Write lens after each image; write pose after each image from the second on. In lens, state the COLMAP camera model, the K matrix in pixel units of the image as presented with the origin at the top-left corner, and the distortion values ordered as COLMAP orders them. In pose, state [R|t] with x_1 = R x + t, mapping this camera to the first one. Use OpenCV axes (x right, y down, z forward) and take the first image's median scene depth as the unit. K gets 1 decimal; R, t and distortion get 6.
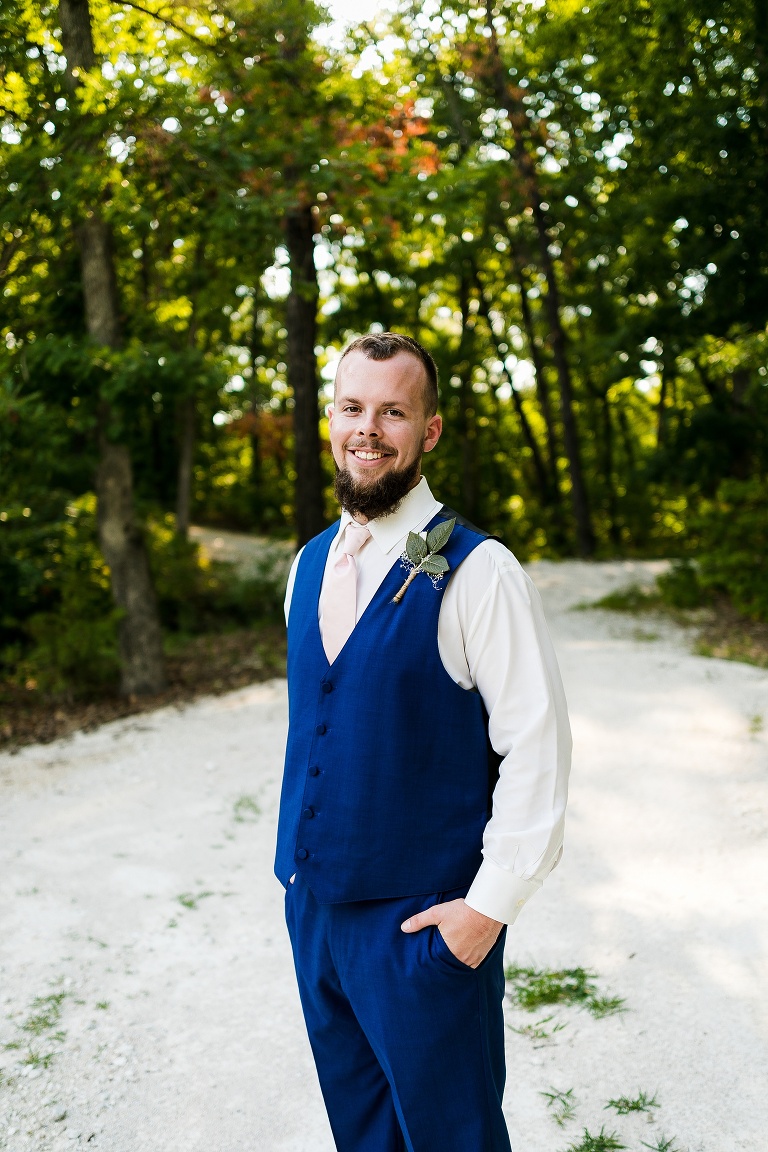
lens RADIAL K [[1109.4, 0, 384.2], [0, 1109.4, 552.3], [0, 0, 1]] dist [0.004948, 0.000000]
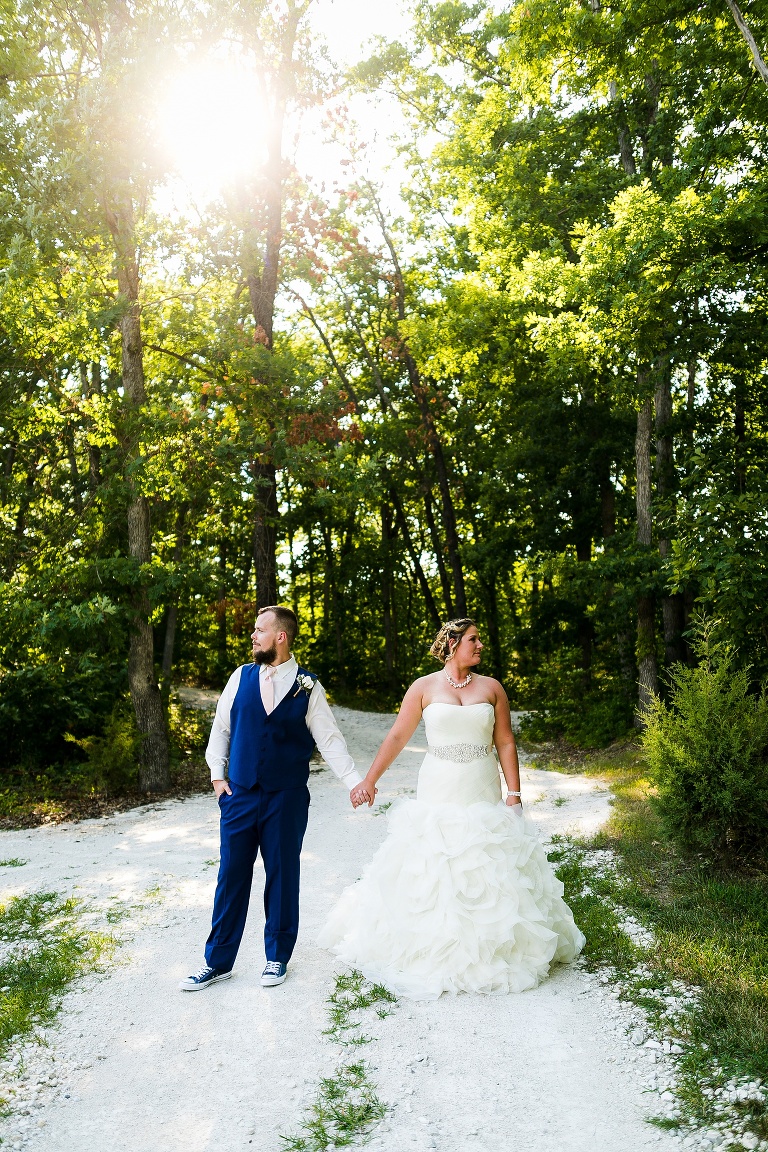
lens RADIAL K [[927.1, 0, 364.5], [0, 927.1, 571.7], [0, 0, 1]] dist [-0.015435, -0.002684]
pose [[0.998760, 0.013359, 0.047968, -0.000521], [-0.006173, 0.989124, -0.146956, 0.018087], [-0.049409, 0.146477, 0.987979, -0.278058]]
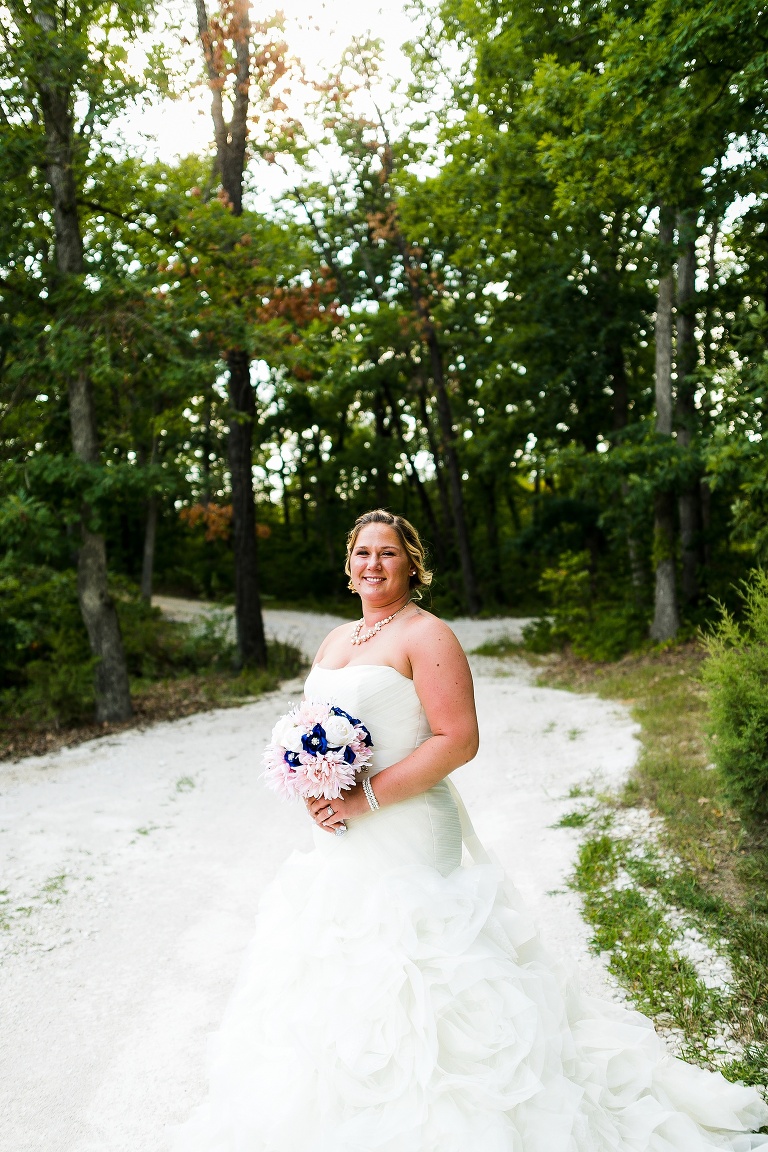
lens RADIAL K [[927.1, 0, 372.3], [0, 927.1, 566.4], [0, 0, 1]] dist [-0.015435, -0.002684]
pose [[0.998243, -0.007619, 0.058769, 0.025953], [0.010615, 0.998650, -0.050842, 0.004254], [-0.058302, 0.051377, 0.996976, -0.121465]]
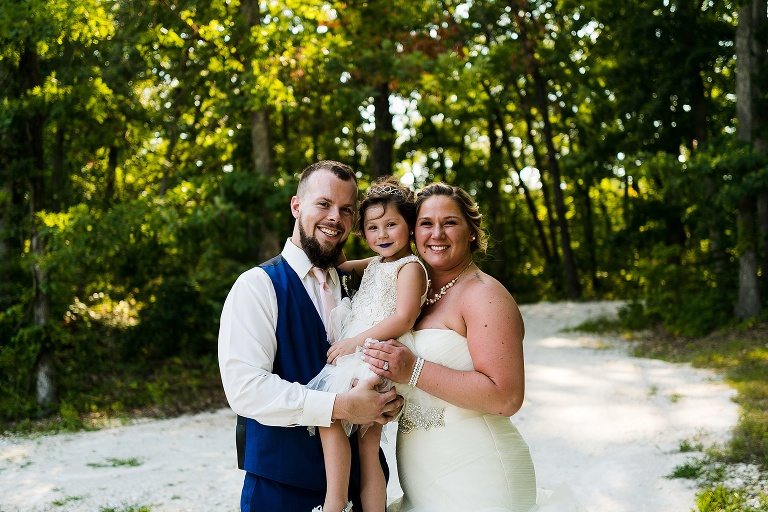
lens RADIAL K [[739.6, 0, 380.1], [0, 739.6, 259.6], [0, 0, 1]] dist [0.004948, 0.000000]
pose [[0.996418, -0.016104, -0.083022, 0.015077], [0.011543, 0.998413, -0.055127, 0.010410], [0.083778, 0.053971, 0.995022, -0.094645]]
